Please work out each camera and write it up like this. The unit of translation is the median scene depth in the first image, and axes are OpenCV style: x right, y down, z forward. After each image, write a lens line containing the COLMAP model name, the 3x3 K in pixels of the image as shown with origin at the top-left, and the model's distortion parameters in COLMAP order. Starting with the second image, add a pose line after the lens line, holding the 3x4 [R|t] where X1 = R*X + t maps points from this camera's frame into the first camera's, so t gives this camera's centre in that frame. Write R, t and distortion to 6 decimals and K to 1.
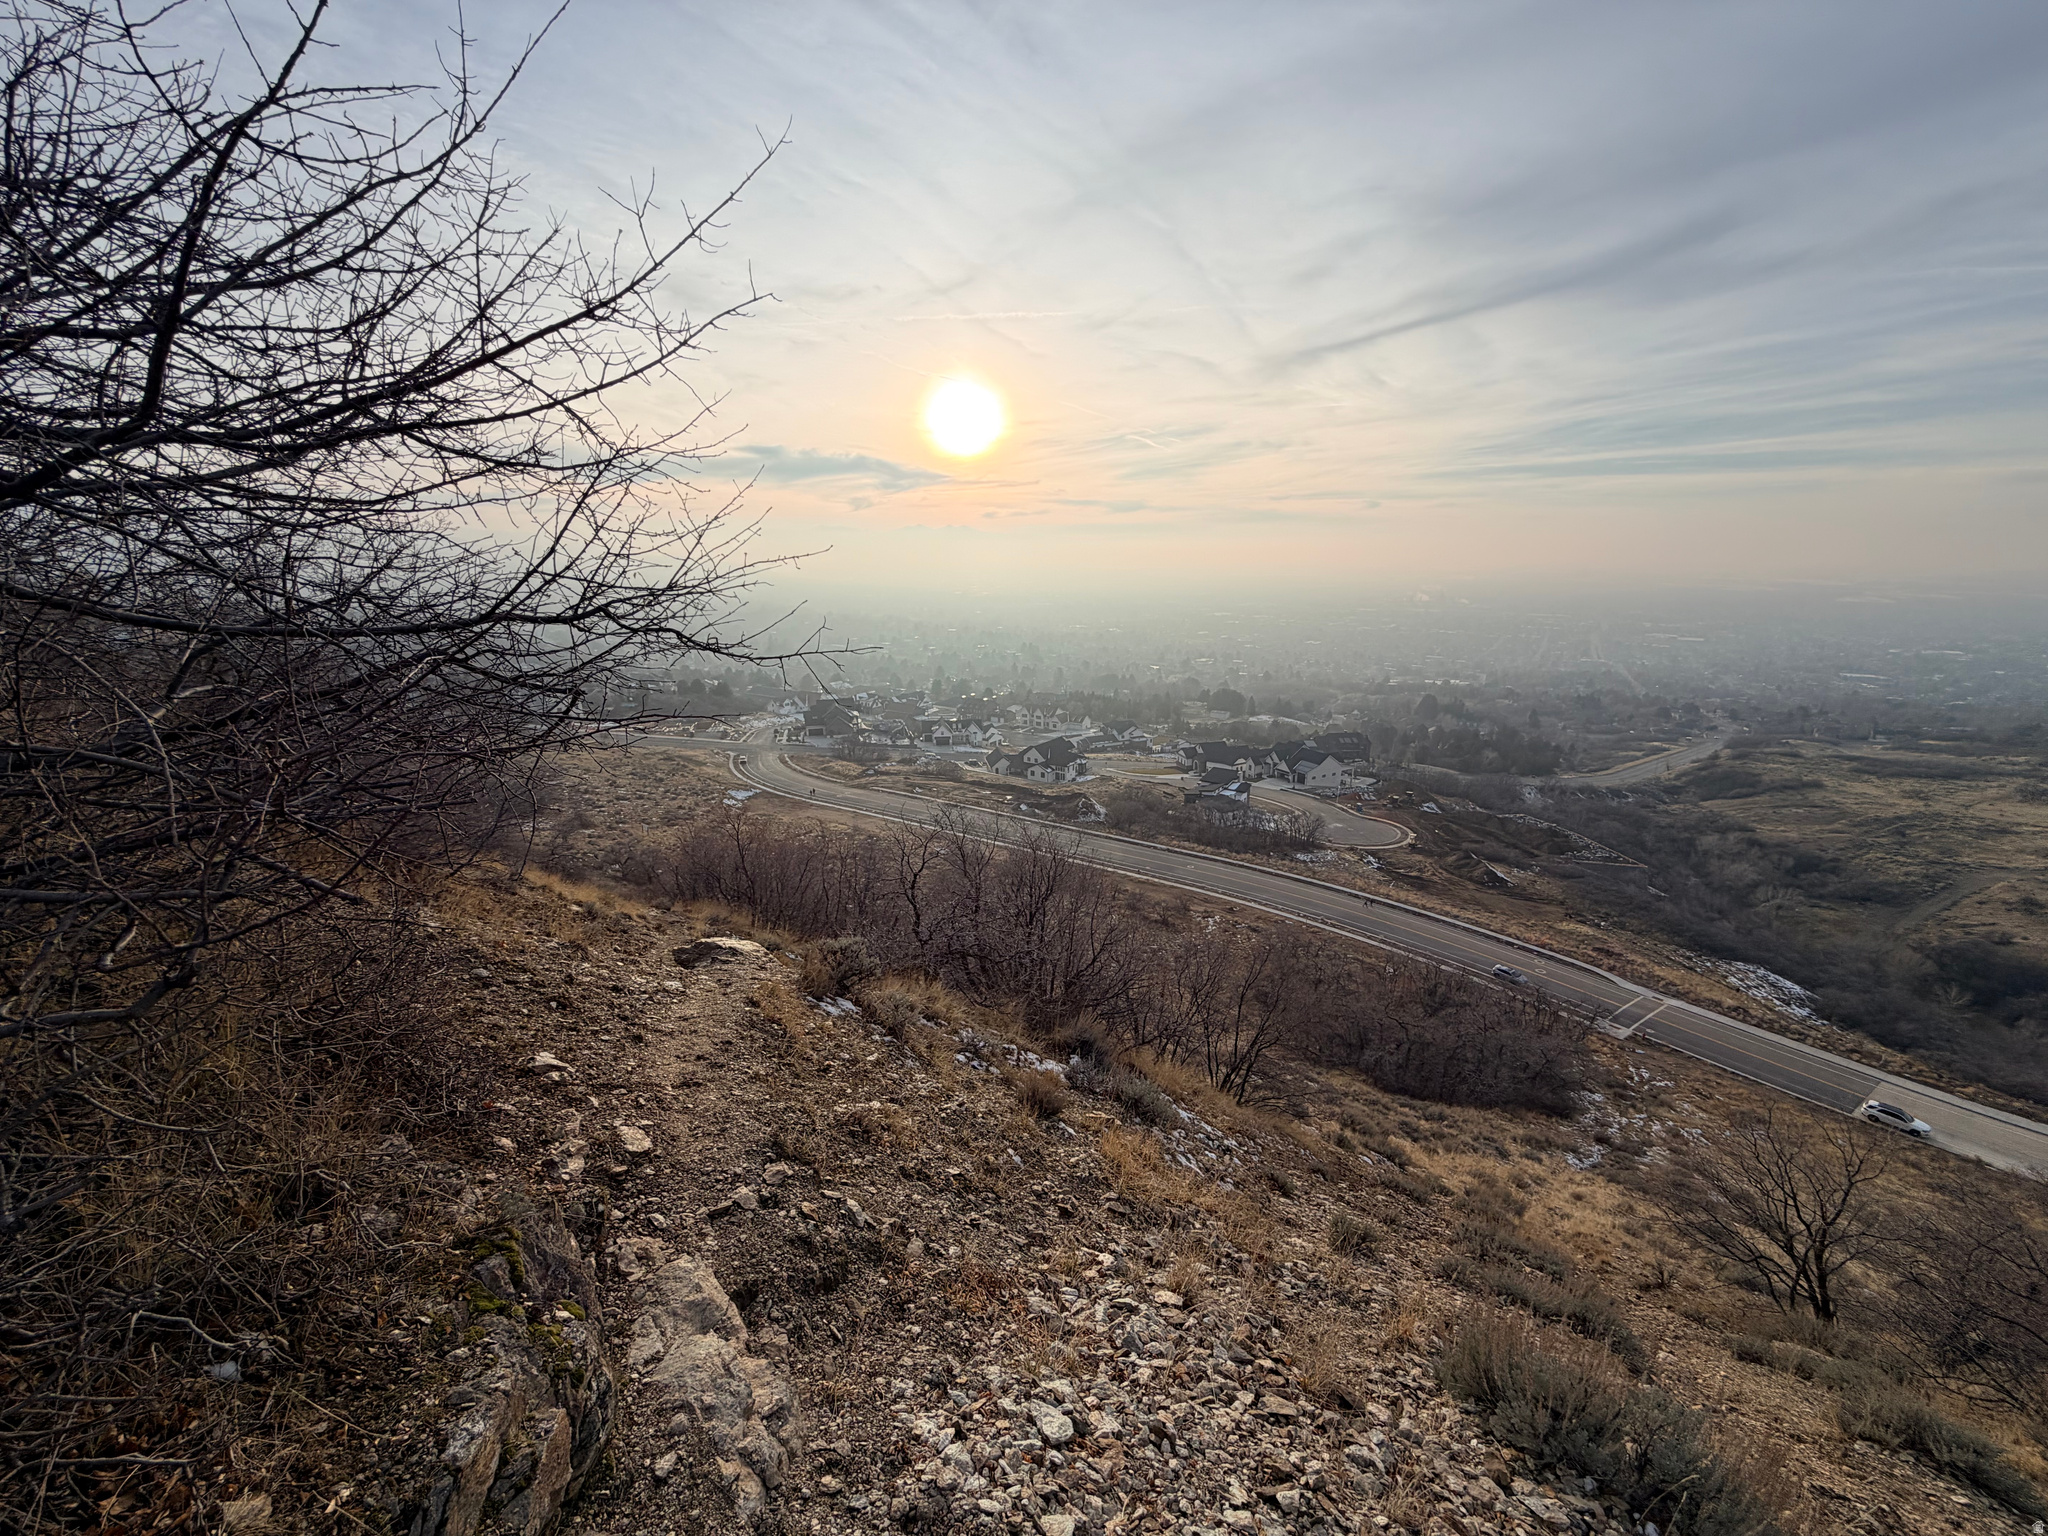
lens RADIAL K [[812.1, 0, 1017.0], [0, 812.1, 765.1], [0, 0, 1]] dist [-0.002778, 0.000537]
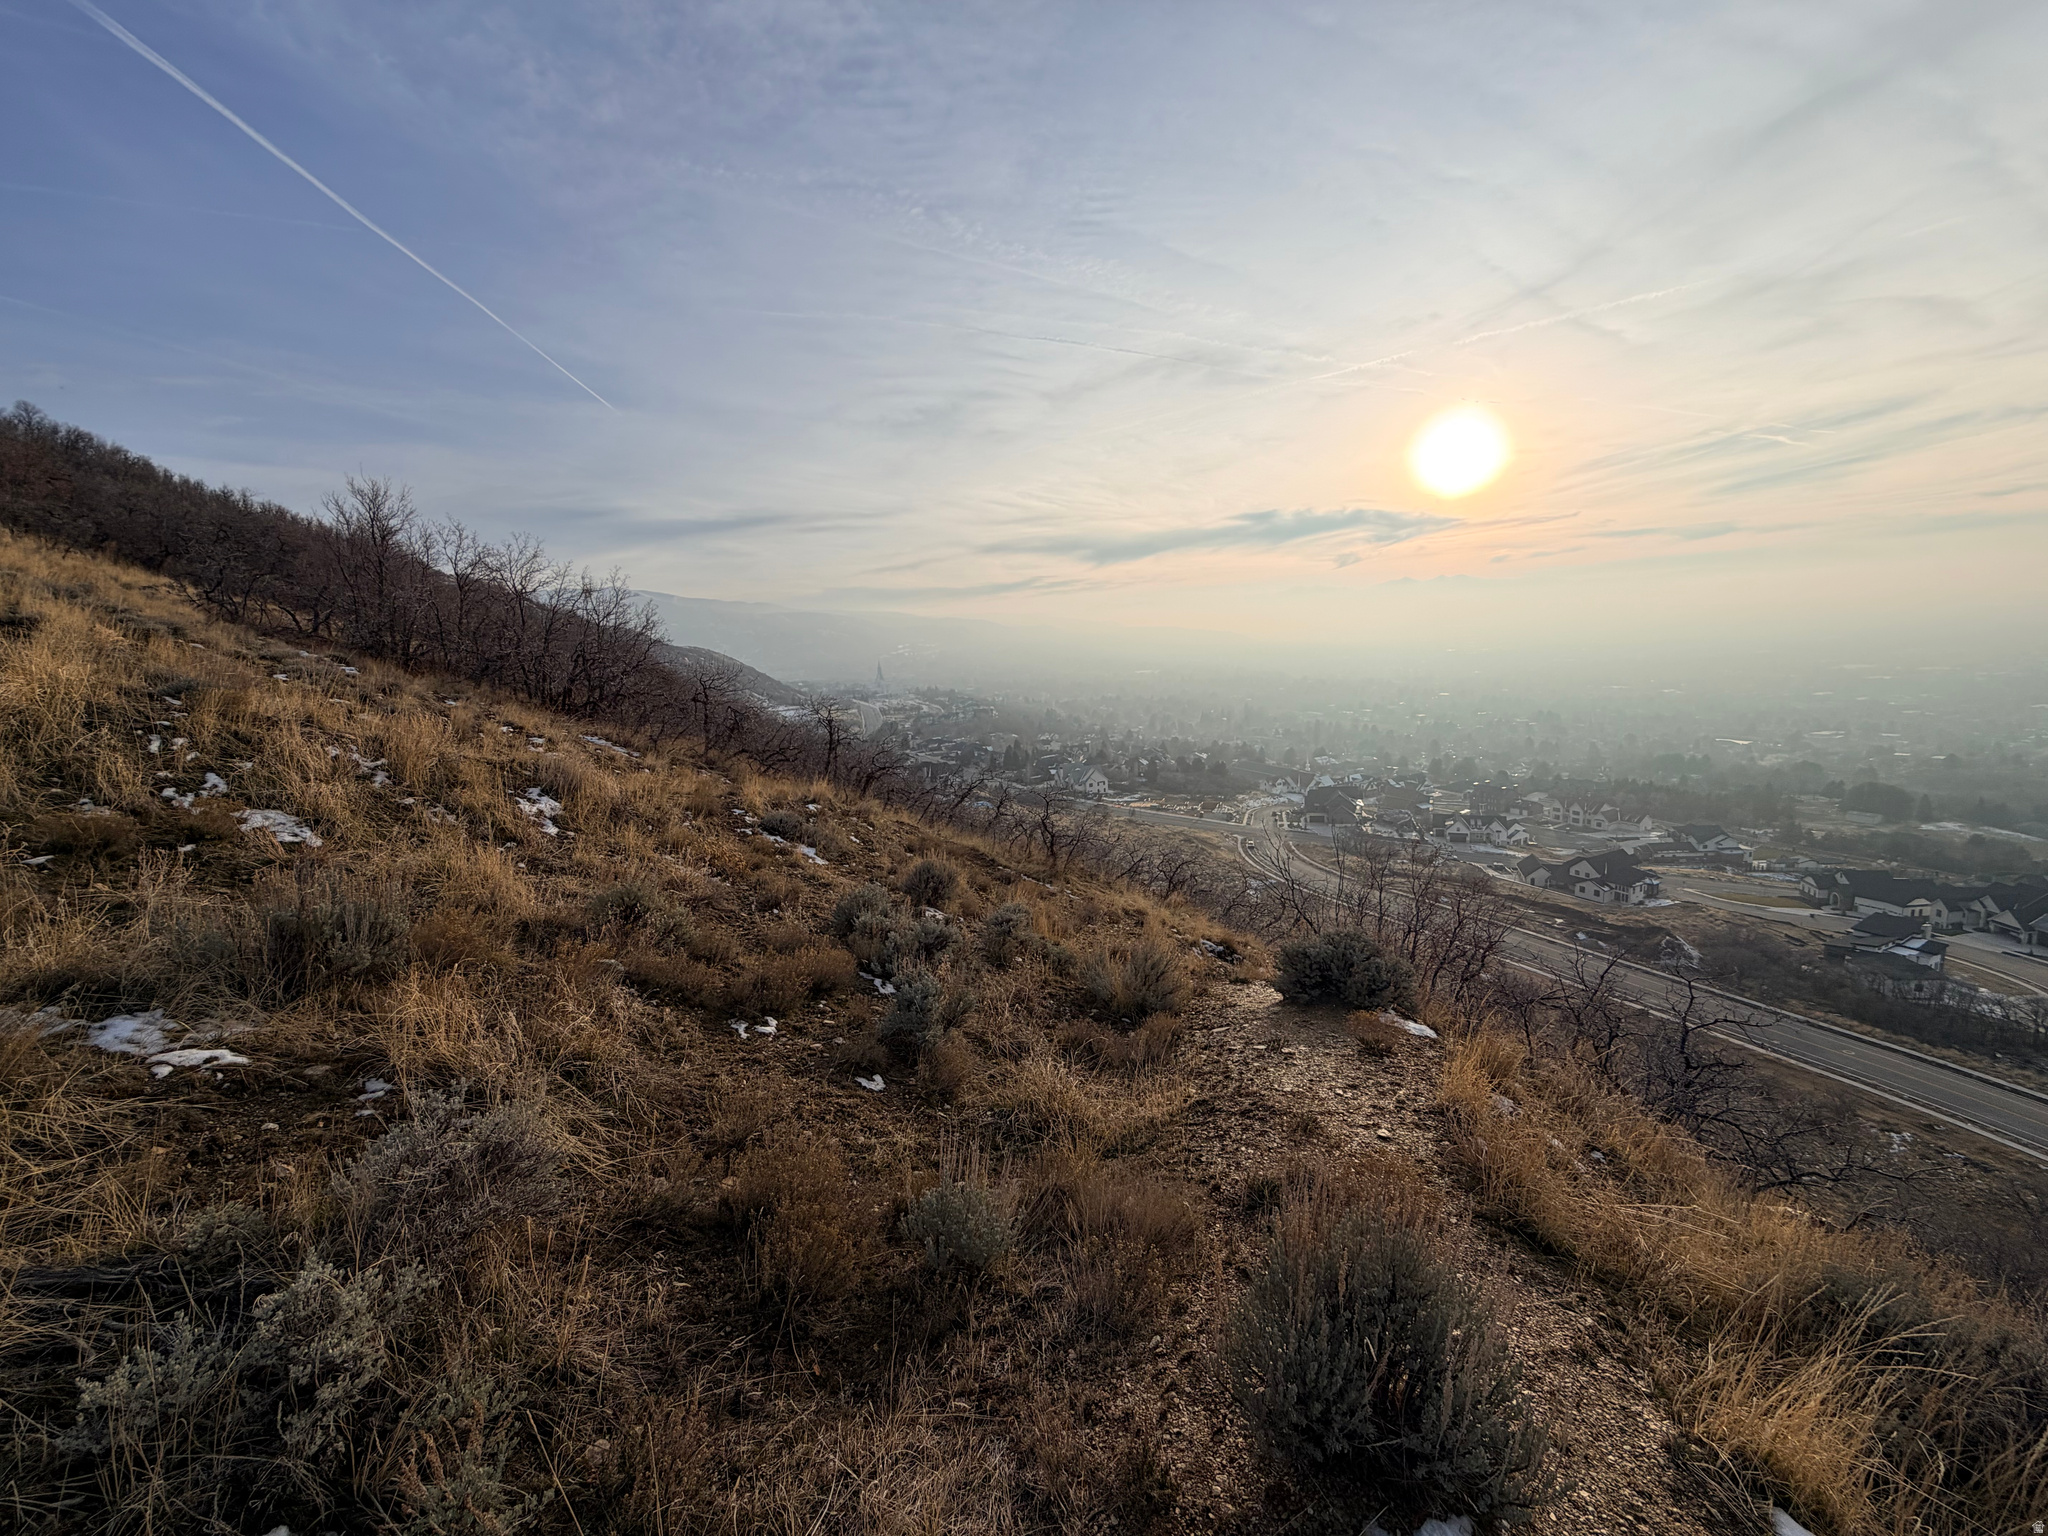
lens RADIAL K [[812.1, 0, 1017.9], [0, 812.1, 766.6], [0, 0, 1]] dist [-0.002778, 0.000537]
pose [[0.850012, 0.035988, -0.525533, -0.049886], [-0.074207, 0.995895, -0.051827, -0.036283], [0.521510, 0.083052, 0.849193, -0.080368]]
